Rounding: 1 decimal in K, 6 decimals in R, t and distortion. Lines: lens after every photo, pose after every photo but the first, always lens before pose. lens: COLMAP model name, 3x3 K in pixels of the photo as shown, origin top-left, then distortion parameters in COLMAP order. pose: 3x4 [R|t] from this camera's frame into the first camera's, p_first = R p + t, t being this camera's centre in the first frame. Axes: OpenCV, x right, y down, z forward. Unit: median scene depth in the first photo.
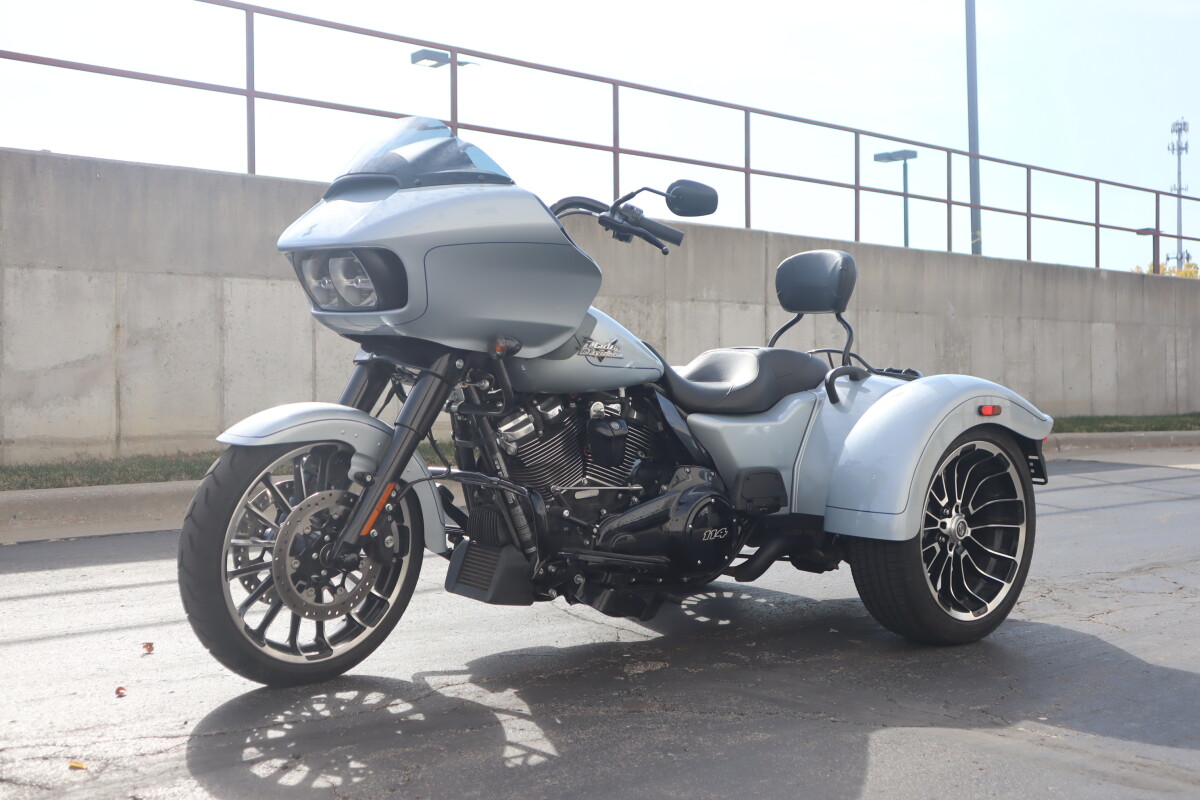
lens RADIAL K [[1379.1, 0, 603.2], [0, 1379.1, 401.8], [0, 0, 1]] dist [0.002009, 0.000000]
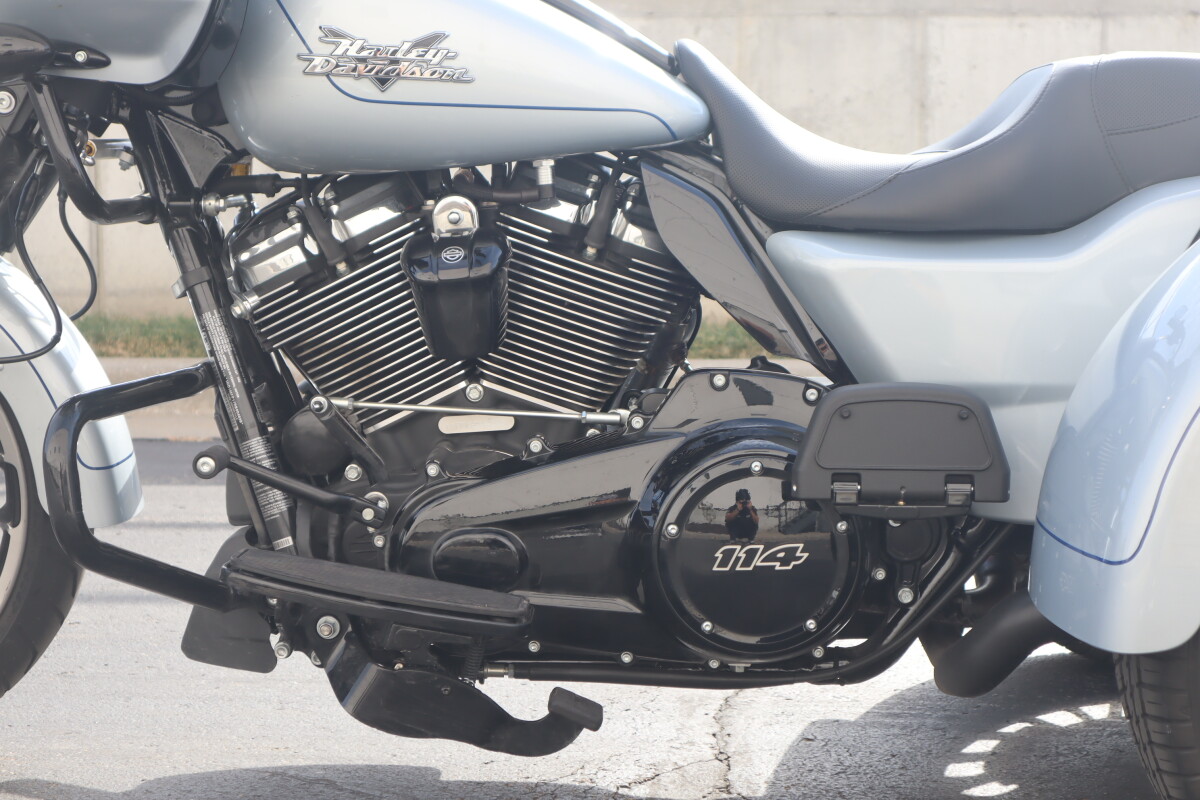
lens RADIAL K [[1990.2, 0, 592.9], [0, 1990.2, 393.6], [0, 0, 1]] dist [-0.024407, 0.000000]
pose [[0.735432, 0.062628, -0.674699, 0.383152], [-0.014318, 0.996934, 0.076931, 0.011034], [0.677448, -0.046917, 0.734073, 0.549785]]
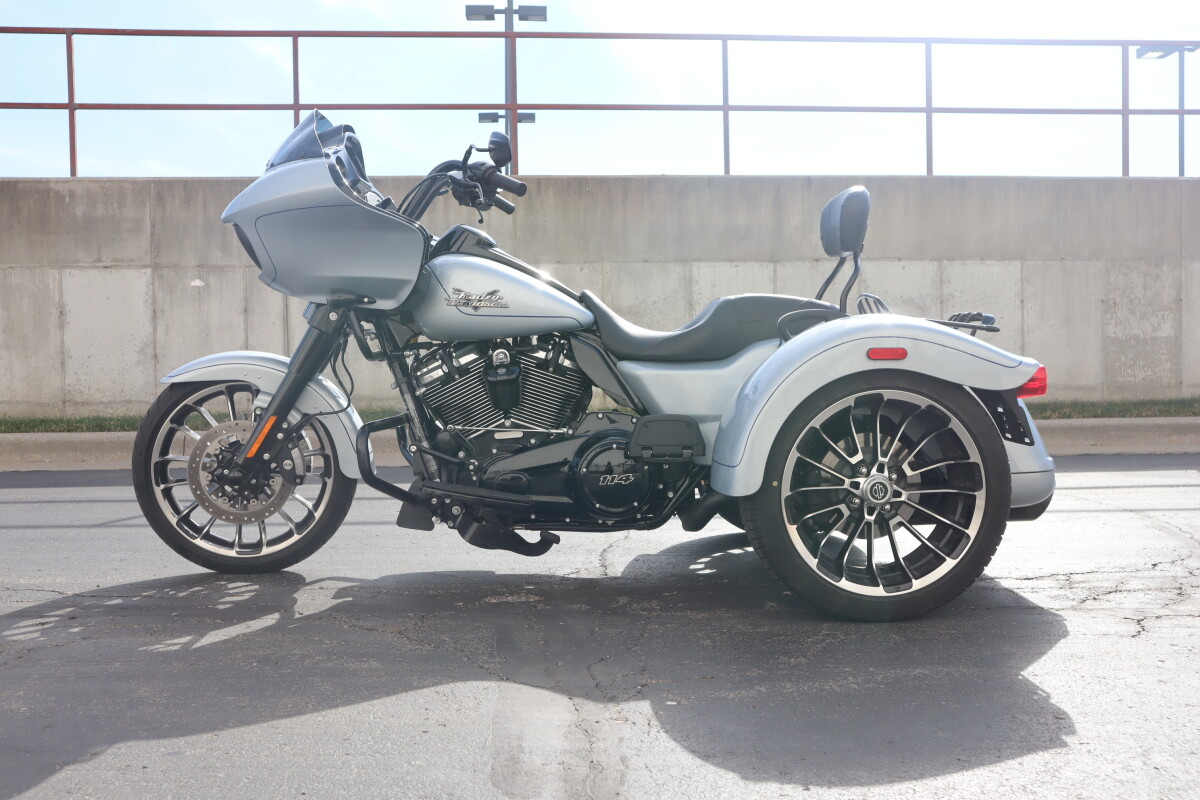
lens RADIAL K [[1137.0, 0, 601.1], [0, 1137.0, 406.9], [0, 0, 1]] dist [-0.040909, 0.000000]
pose [[0.782815, 0.017155, -0.622017, 0.558675], [-0.000248, 0.999628, 0.027257, 0.019007], [0.622254, -0.021183, 0.782529, 0.322959]]
